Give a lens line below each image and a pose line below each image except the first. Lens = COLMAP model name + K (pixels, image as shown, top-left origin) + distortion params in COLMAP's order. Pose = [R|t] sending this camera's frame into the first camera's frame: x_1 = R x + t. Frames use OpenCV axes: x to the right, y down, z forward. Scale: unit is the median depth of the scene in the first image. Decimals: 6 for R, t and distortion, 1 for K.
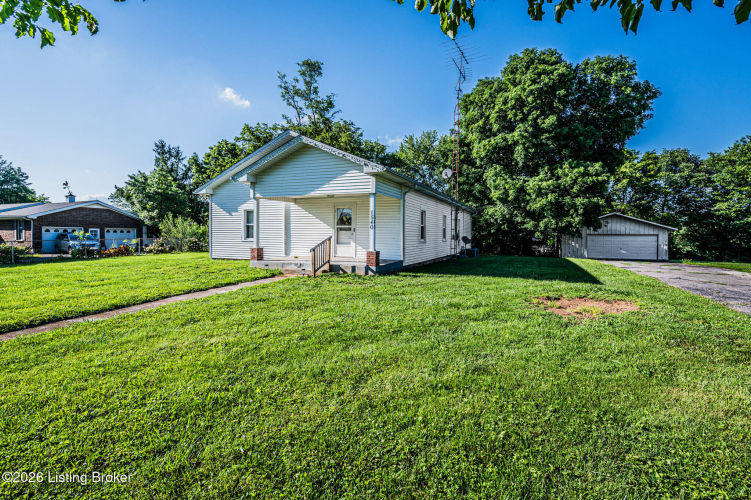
lens RADIAL K [[349.8, 0, 381.5], [0, 349.8, 237.8], [0, 0, 1]] dist [-0.004399, 0.000169]
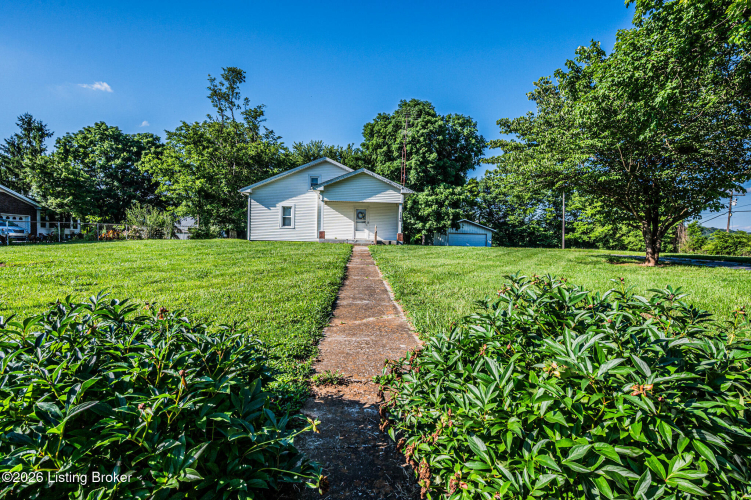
lens RADIAL K [[362.1, 0, 370.6], [0, 362.1, 251.8], [0, 0, 1]] dist [-0.000808, -0.001208]
pose [[0.905303, 0.002307, 0.424760, -0.396287], [-0.015839, 0.999473, 0.028330, 0.033757], [-0.424471, -0.032375, 0.904863, -0.285321]]
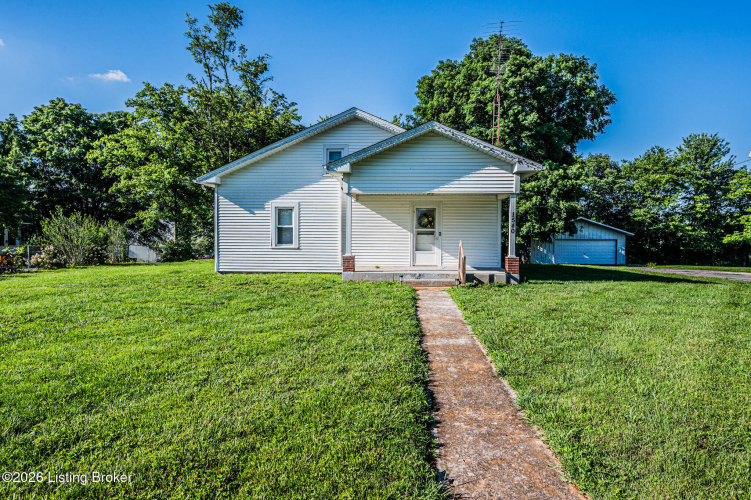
lens RADIAL K [[438.9, 0, 372.7], [0, 438.9, 252.3], [0, 0, 1]] dist [-0.001383, 0.001218]
pose [[0.946896, -0.010029, 0.321383, -0.285929], [0.004311, 0.999820, 0.018498, 0.000849], [-0.321510, -0.016130, 0.946769, 0.017520]]
